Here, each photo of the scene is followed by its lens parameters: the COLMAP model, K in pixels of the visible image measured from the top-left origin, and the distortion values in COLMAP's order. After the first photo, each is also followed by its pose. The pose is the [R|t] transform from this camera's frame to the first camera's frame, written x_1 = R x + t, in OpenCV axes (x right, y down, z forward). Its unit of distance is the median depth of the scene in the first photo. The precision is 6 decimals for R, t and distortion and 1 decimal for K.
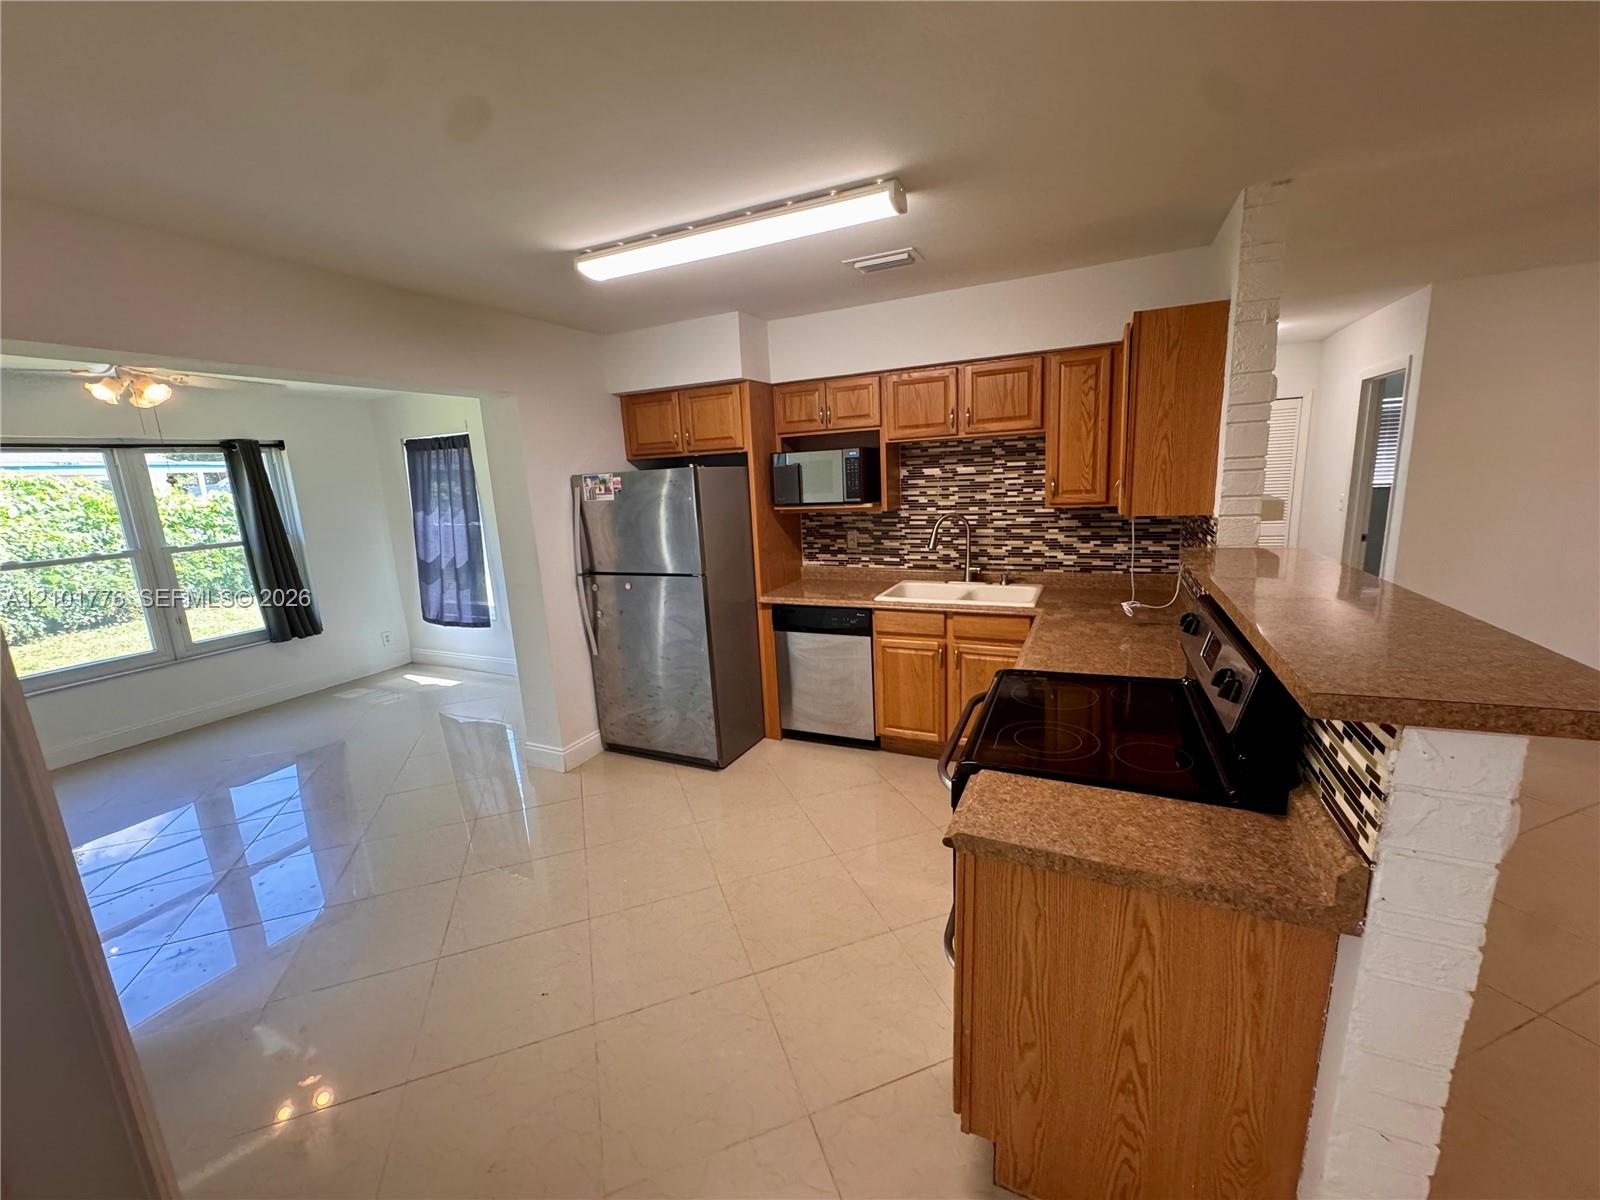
lens RADIAL K [[636.6, 0, 794.8], [0, 636.6, 597.5], [0, 0, 1]] dist [-0.002782, 0.000819]
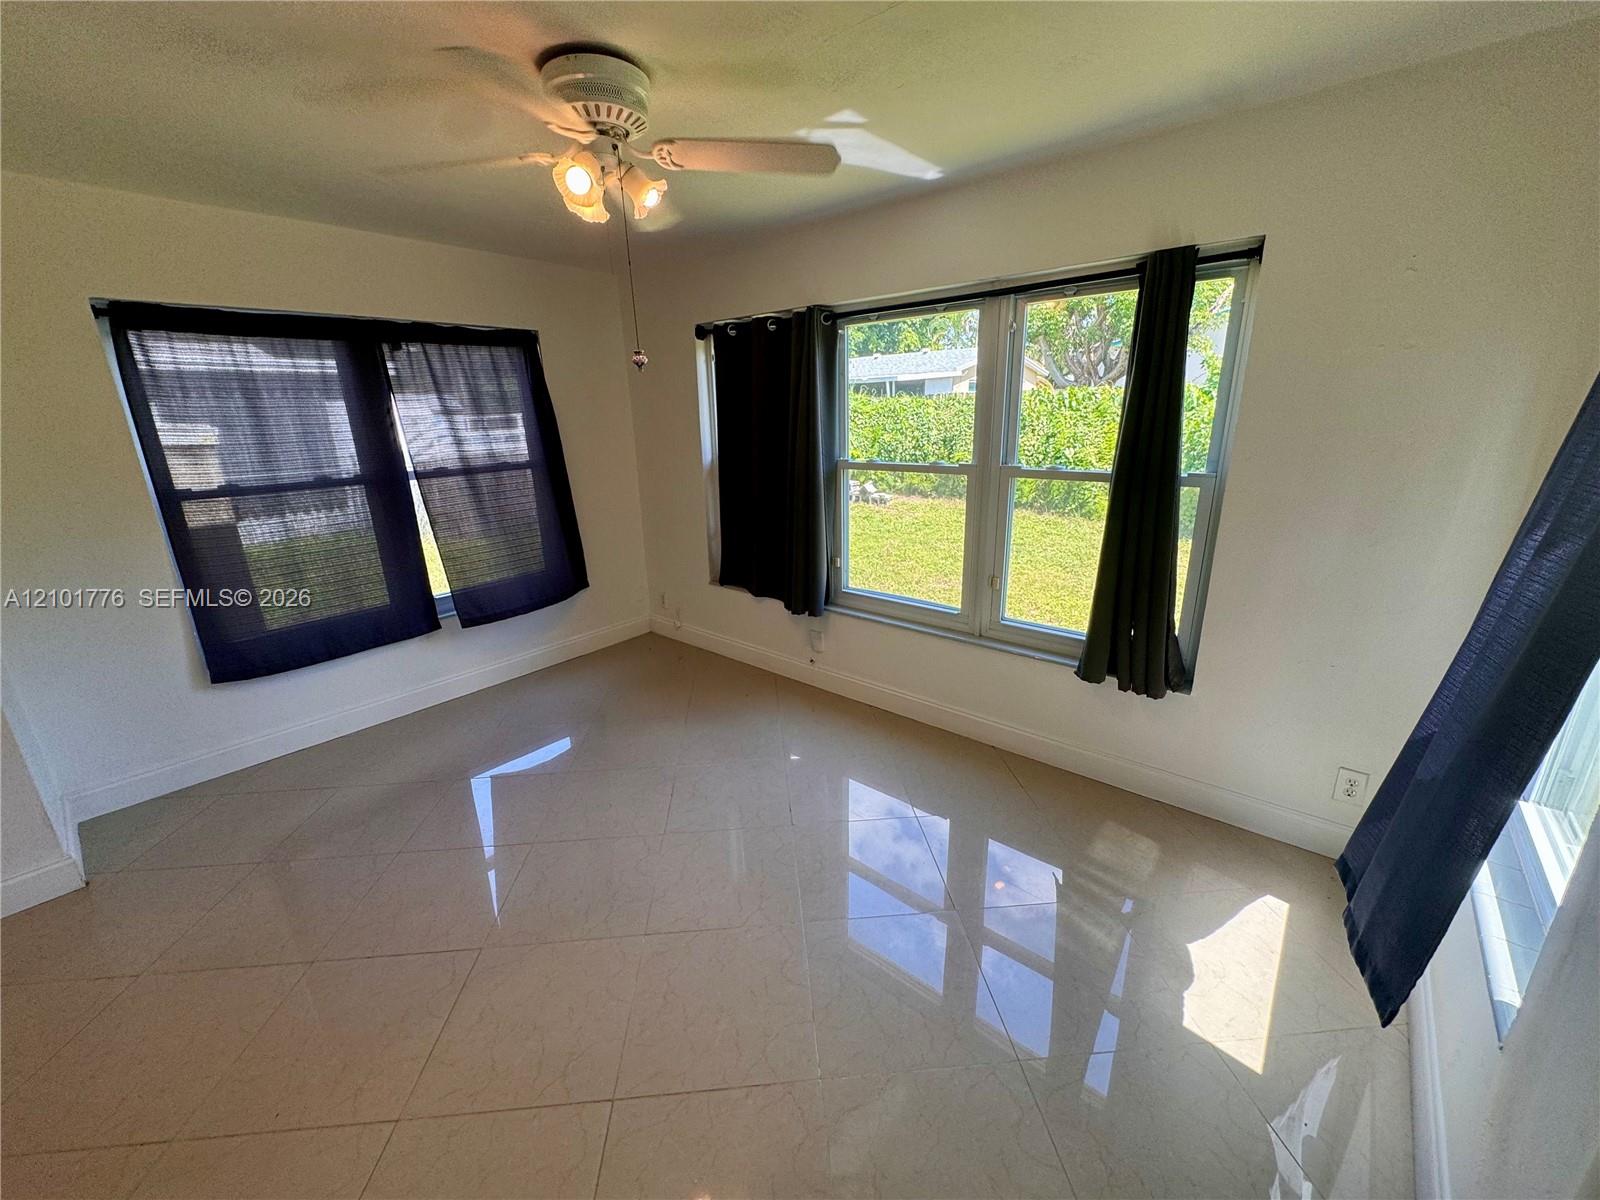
lens RADIAL K [[636.6, 0, 802.8], [0, 636.6, 606.0], [0, 0, 1]] dist [-0.002782, 0.000819]
pose [[-0.251556, 0.341833, -0.905466, -0.467701], [-0.148877, 0.910750, 0.385189, -0.232102], [0.956324, 0.231699, -0.178214, 1.343798]]
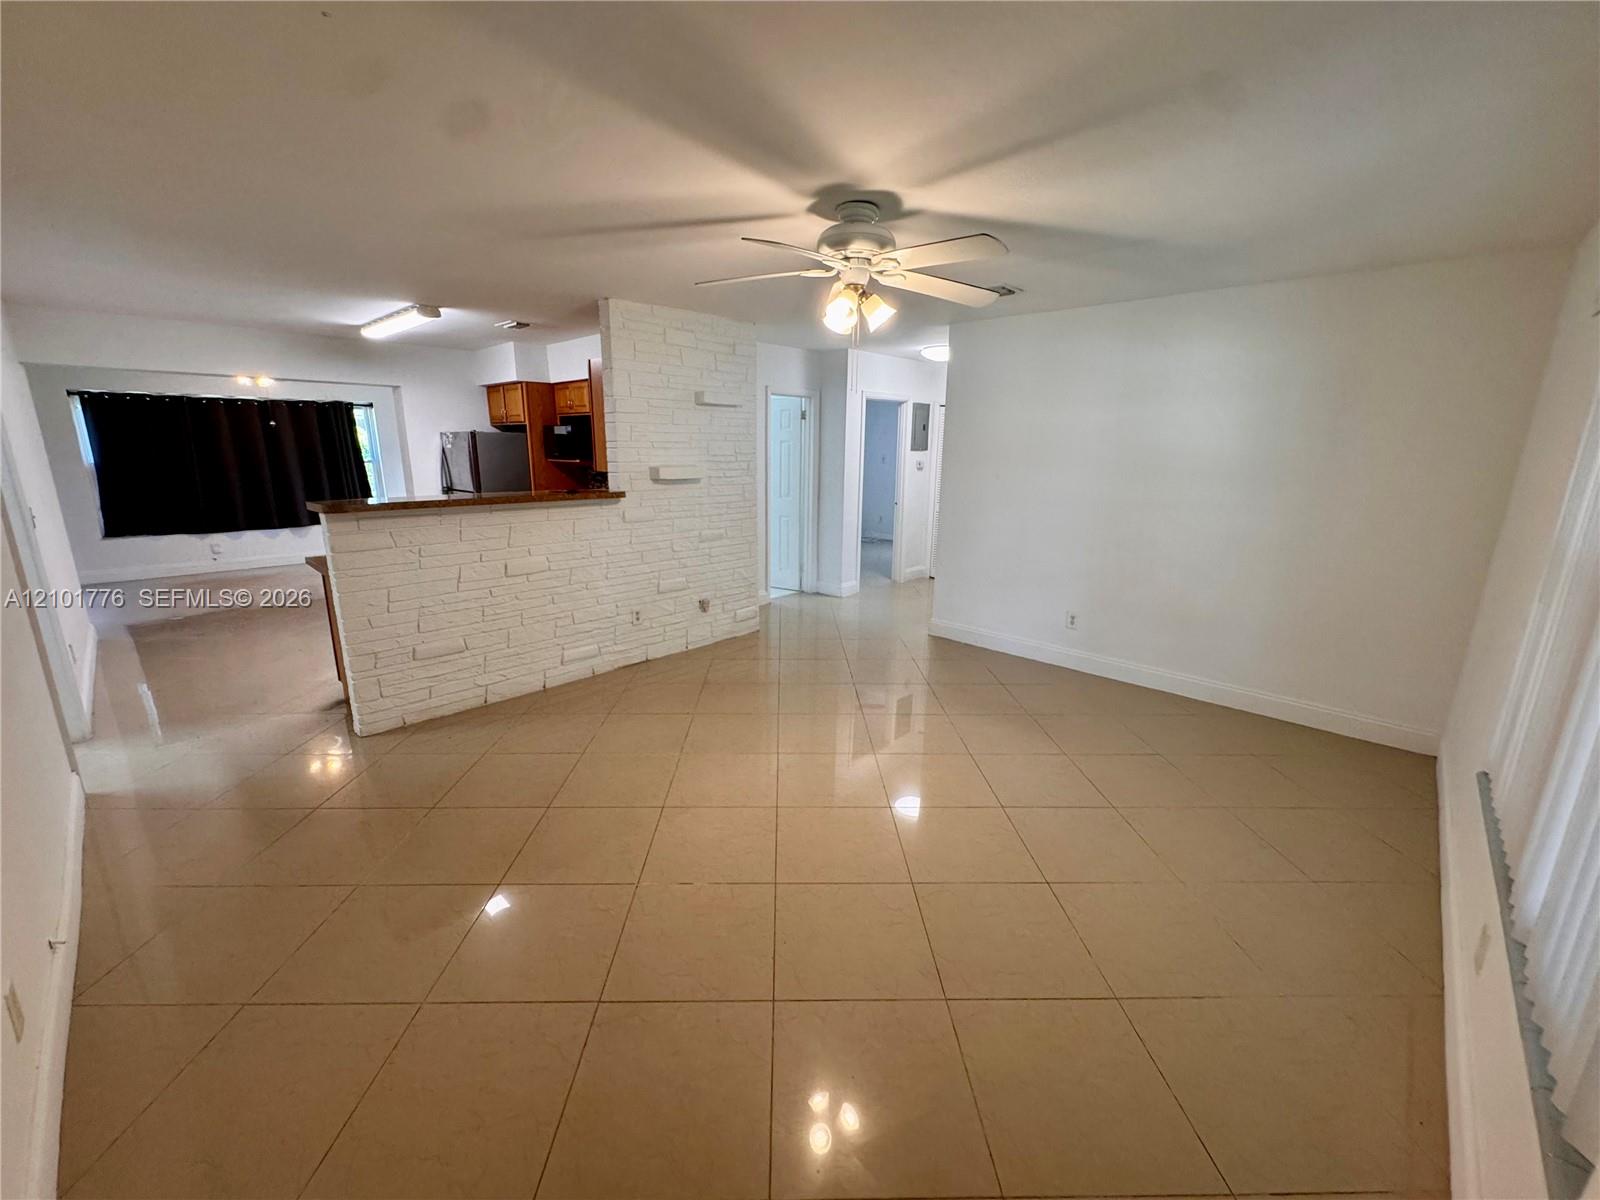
lens RADIAL K [[636.6, 0, 797.3], [0, 636.6, 604.2], [0, 0, 1]] dist [-0.002782, 0.000819]
pose [[0.945462, 0.136132, -0.295921, 1.310041], [-0.117014, 0.989783, 0.081471, 0.021187], [0.303989, -0.042401, 0.951732, -0.445700]]
